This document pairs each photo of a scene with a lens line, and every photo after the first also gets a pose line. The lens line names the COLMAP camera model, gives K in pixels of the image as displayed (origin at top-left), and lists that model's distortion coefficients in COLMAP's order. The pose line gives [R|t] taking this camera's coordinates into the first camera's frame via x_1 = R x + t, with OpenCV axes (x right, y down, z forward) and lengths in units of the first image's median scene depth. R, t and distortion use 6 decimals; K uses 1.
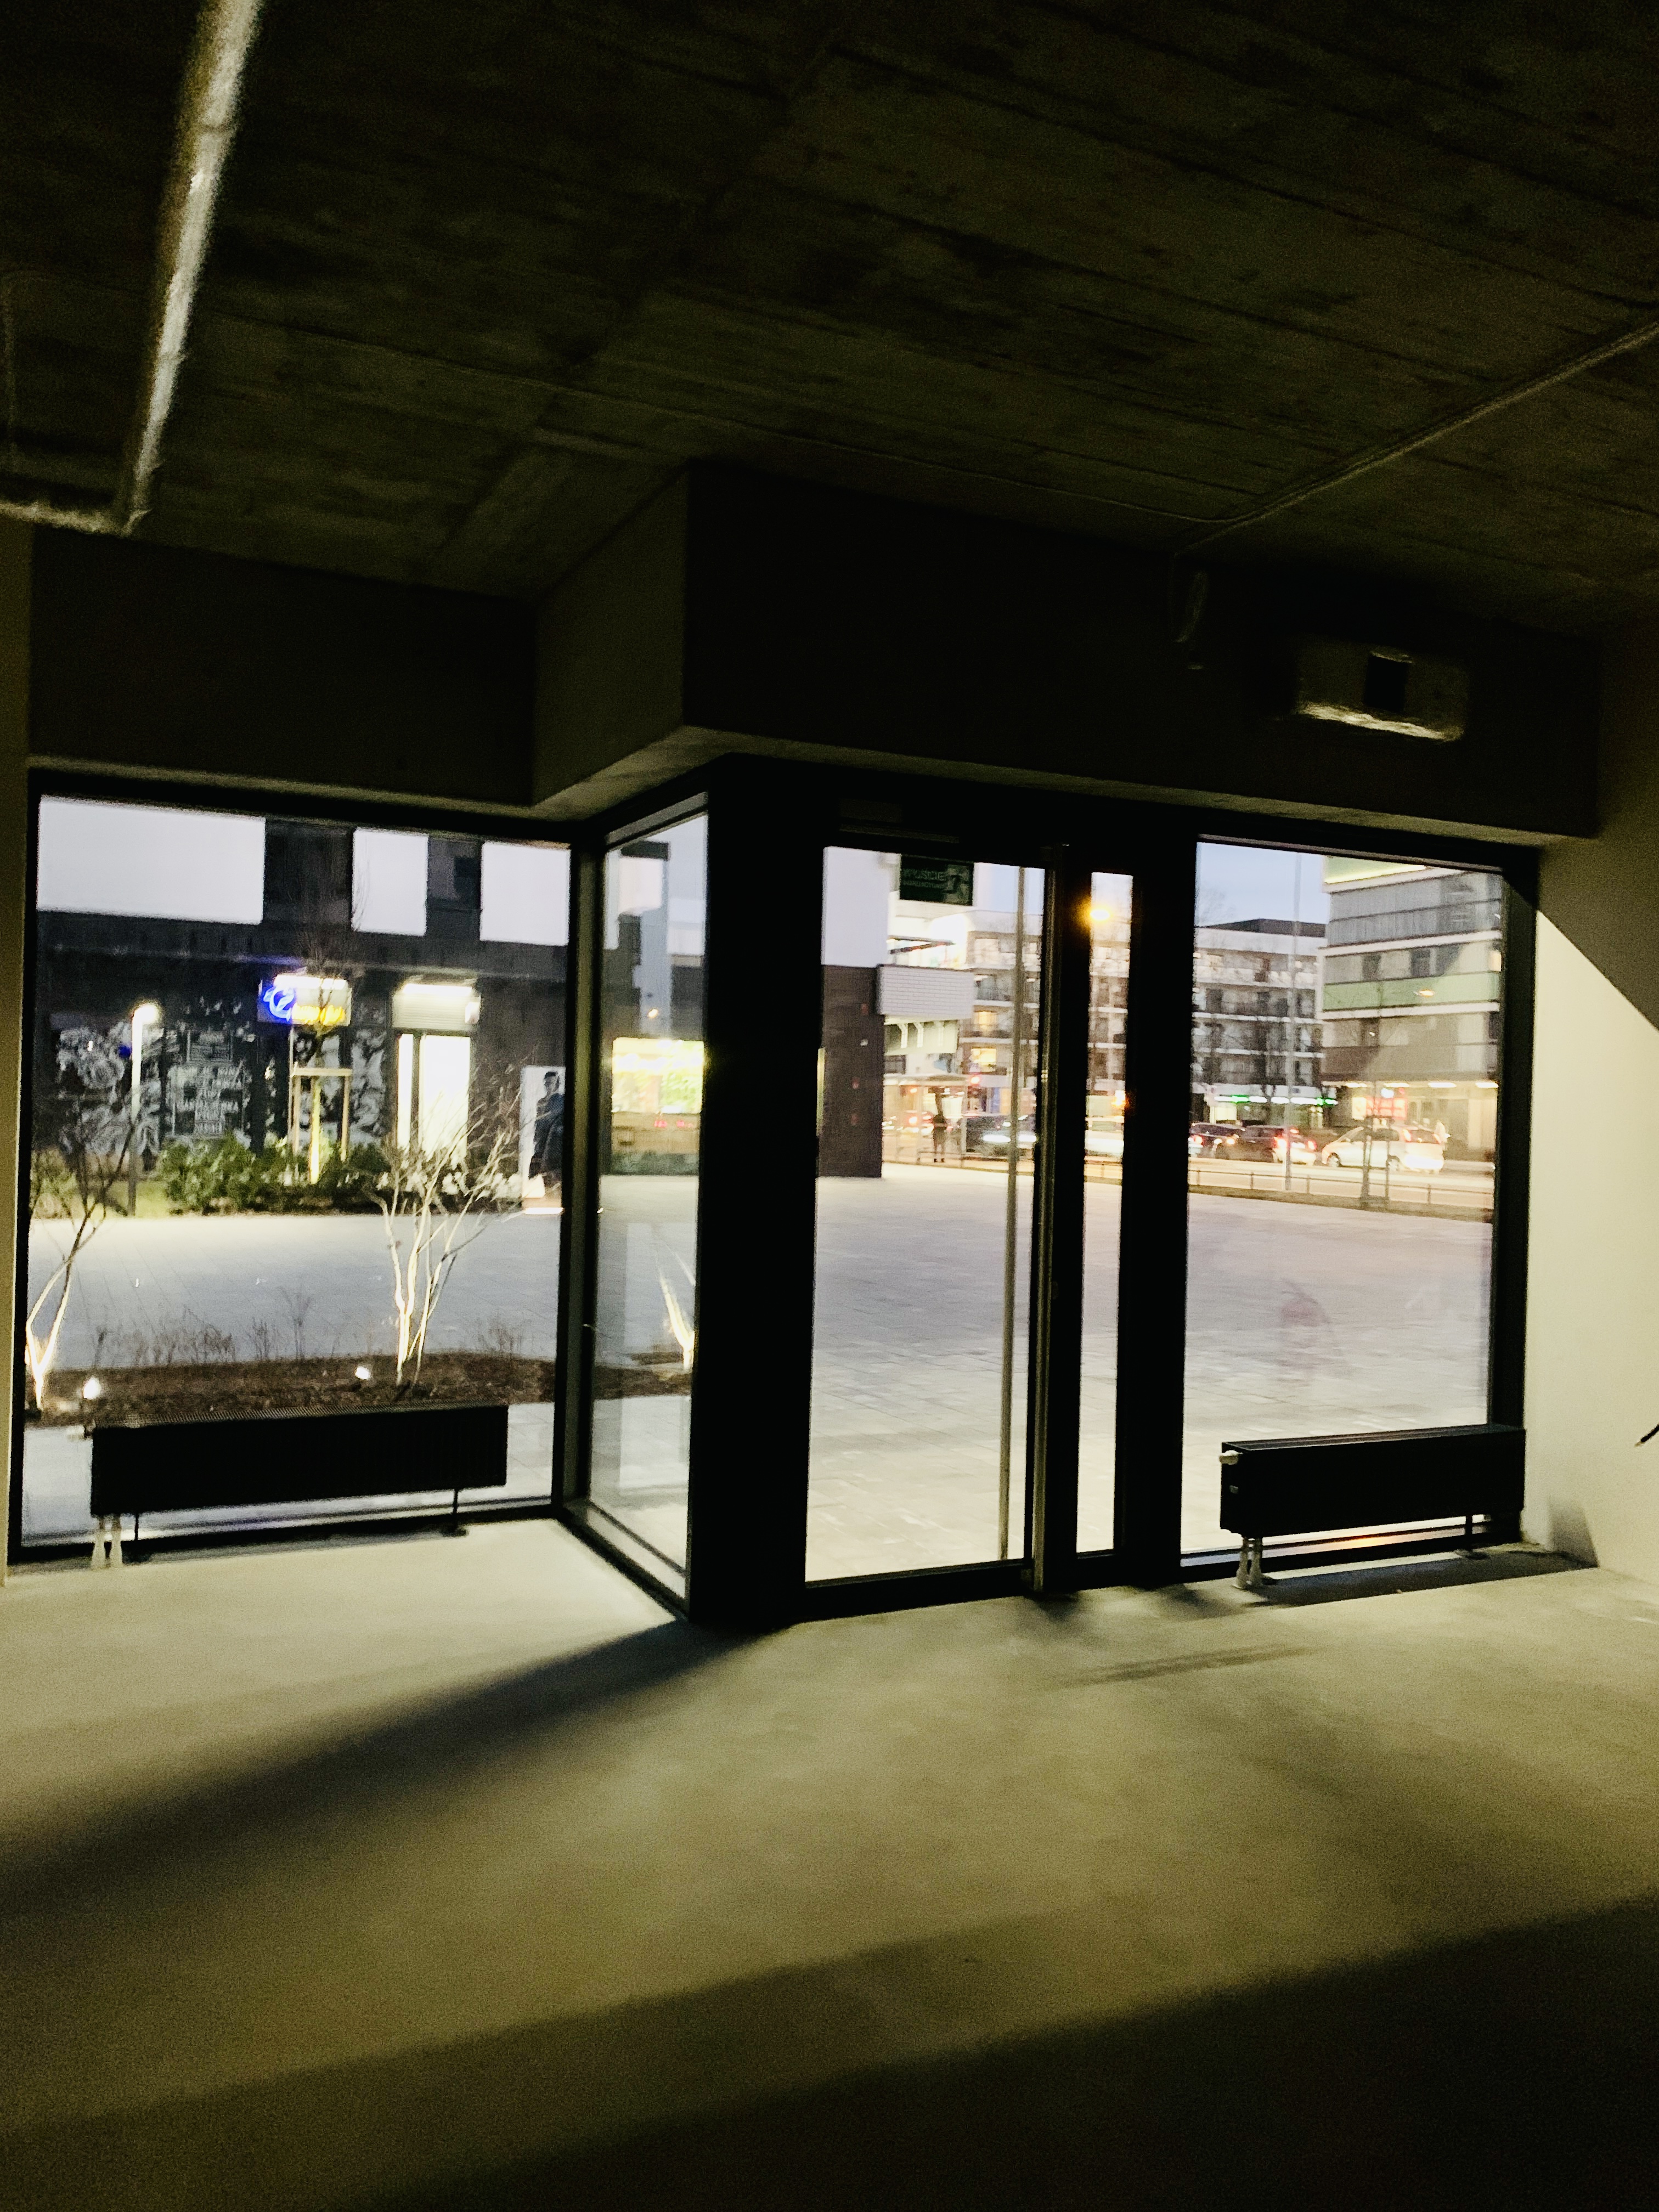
lens RADIAL K [[1707.2, 0, 849.4], [0, 1707.2, 1107.8], [0, 0, 1]] dist [0.032976, -0.024794]
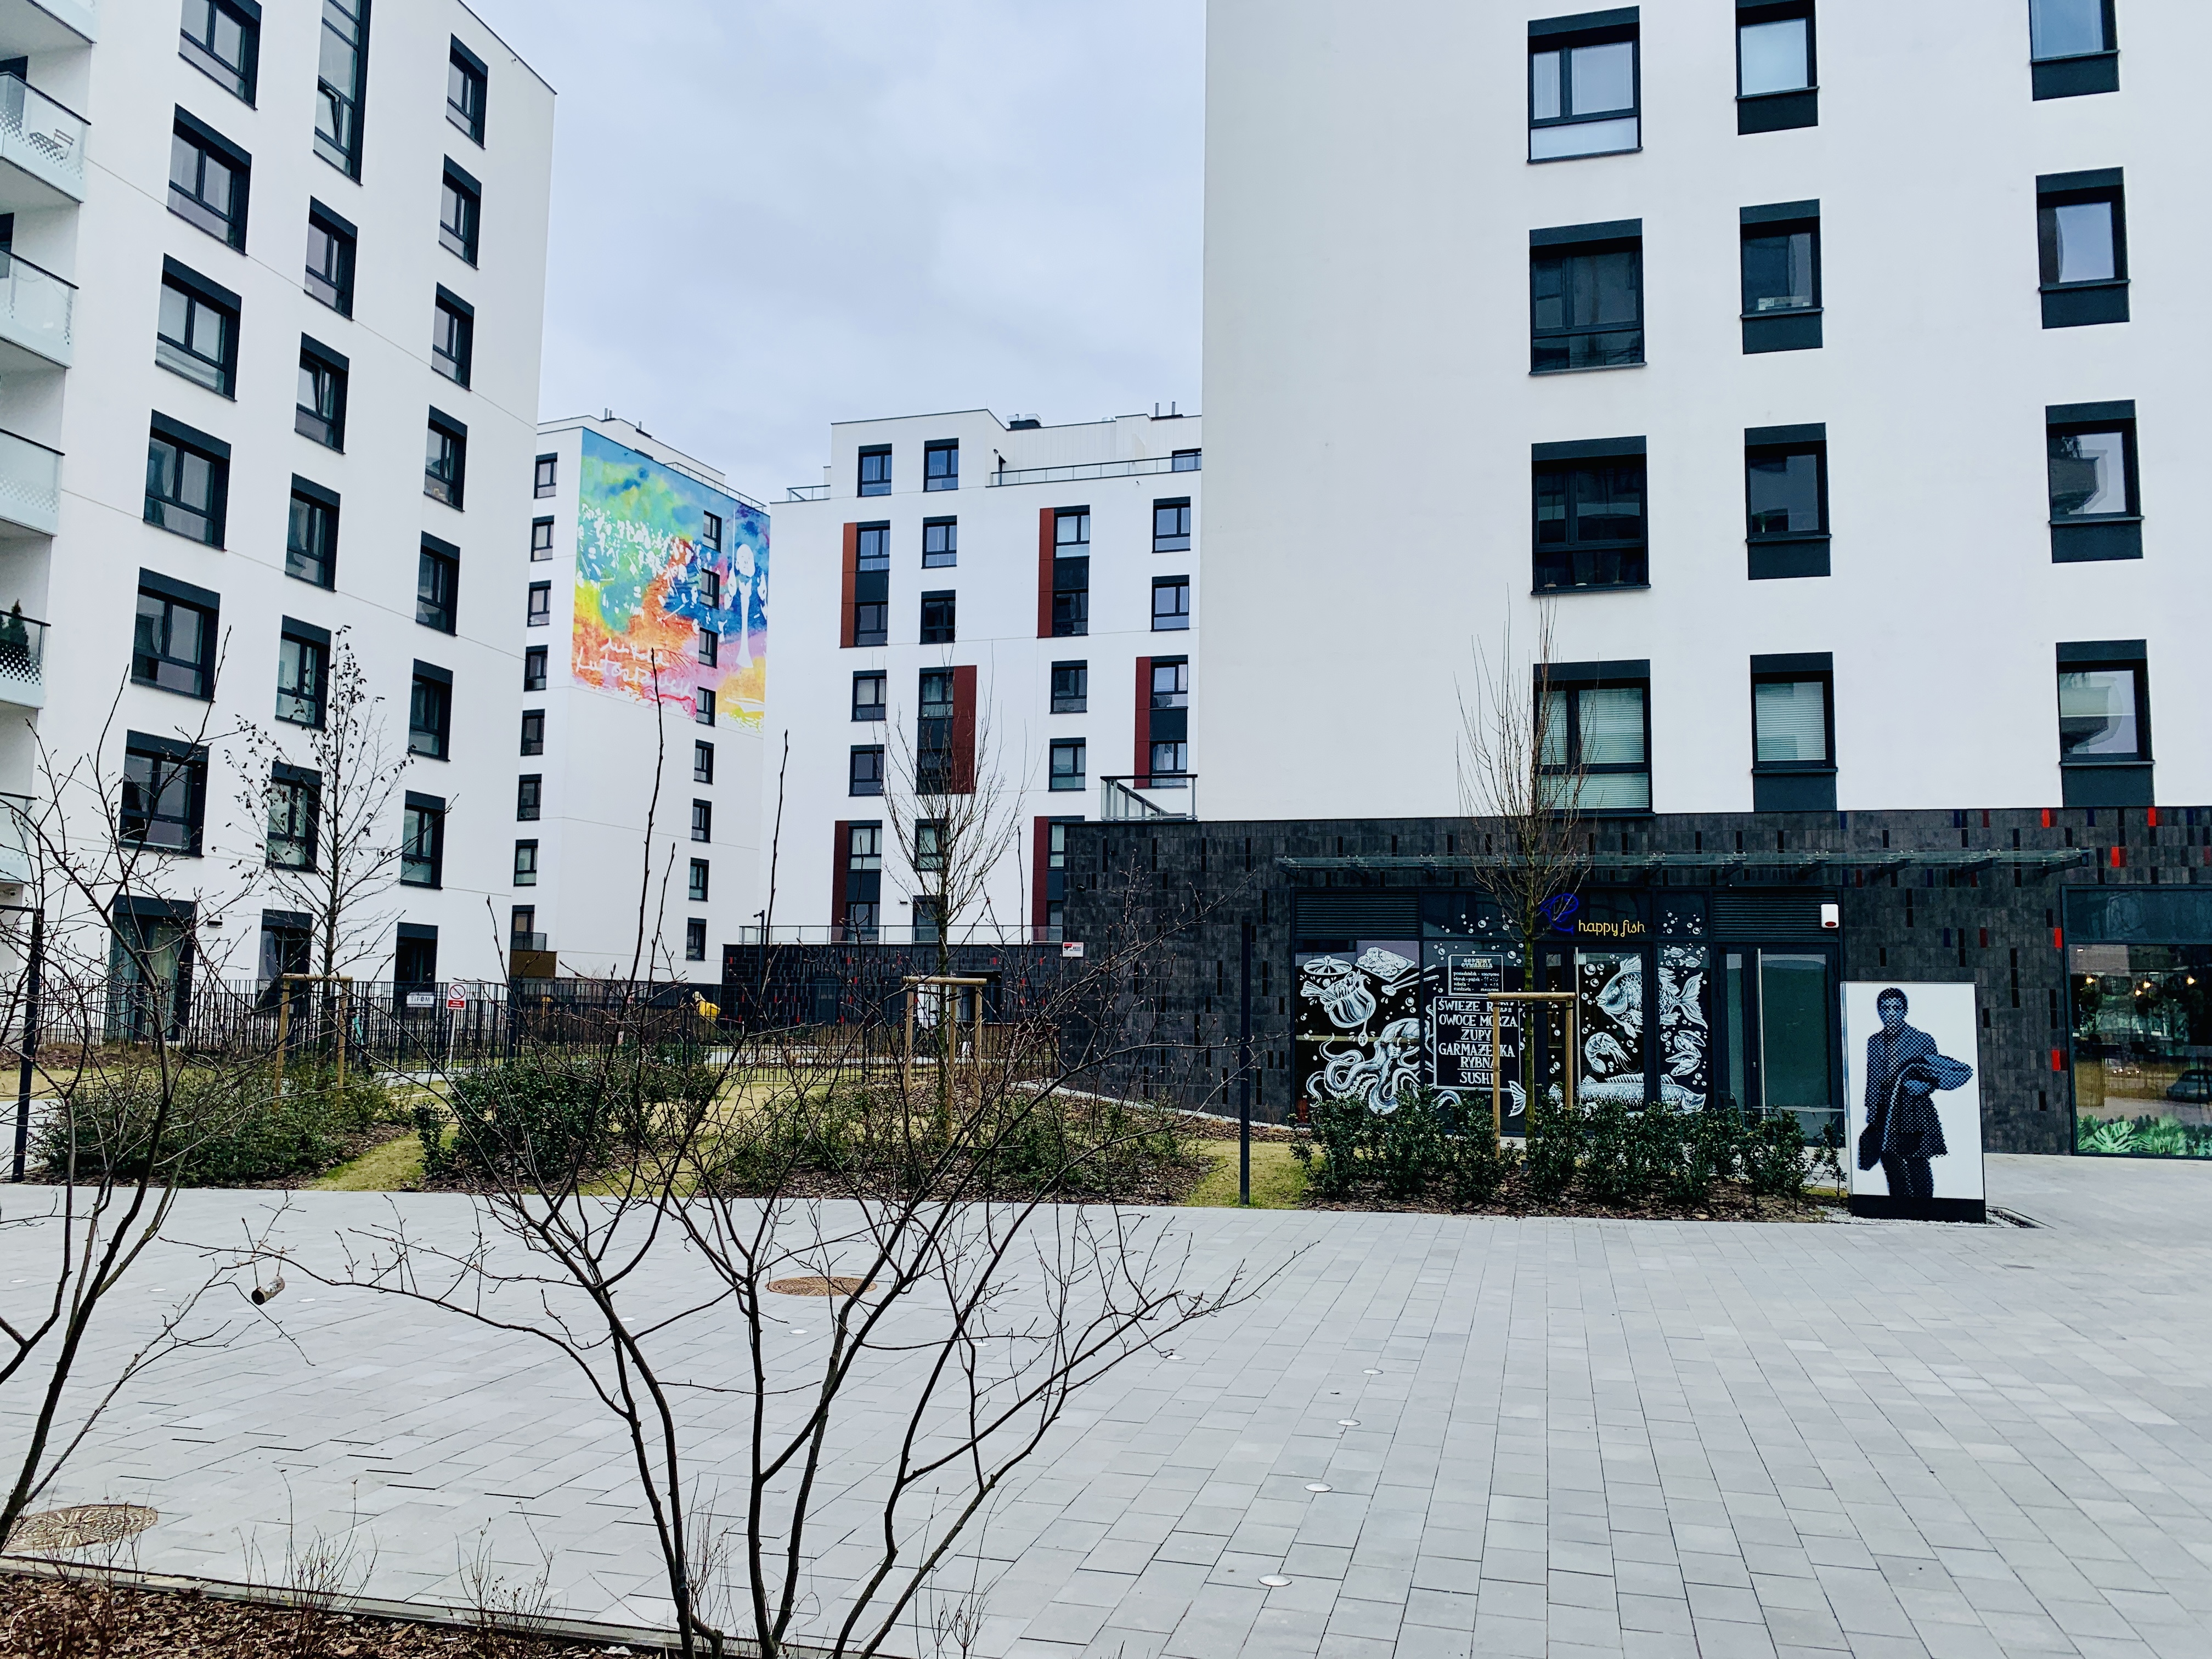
lens RADIAL K [[1707.2, 0, 1057.8], [0, 1707.2, 836.4], [0, 0, 1]] dist [0.032976, -0.024794]
pose [[0.753847, -0.084490, -0.651595, 0.017592], [0.002474, 0.992056, -0.125774, 0.000879], [0.657045, 0.093202, 0.748067, 1.467941]]
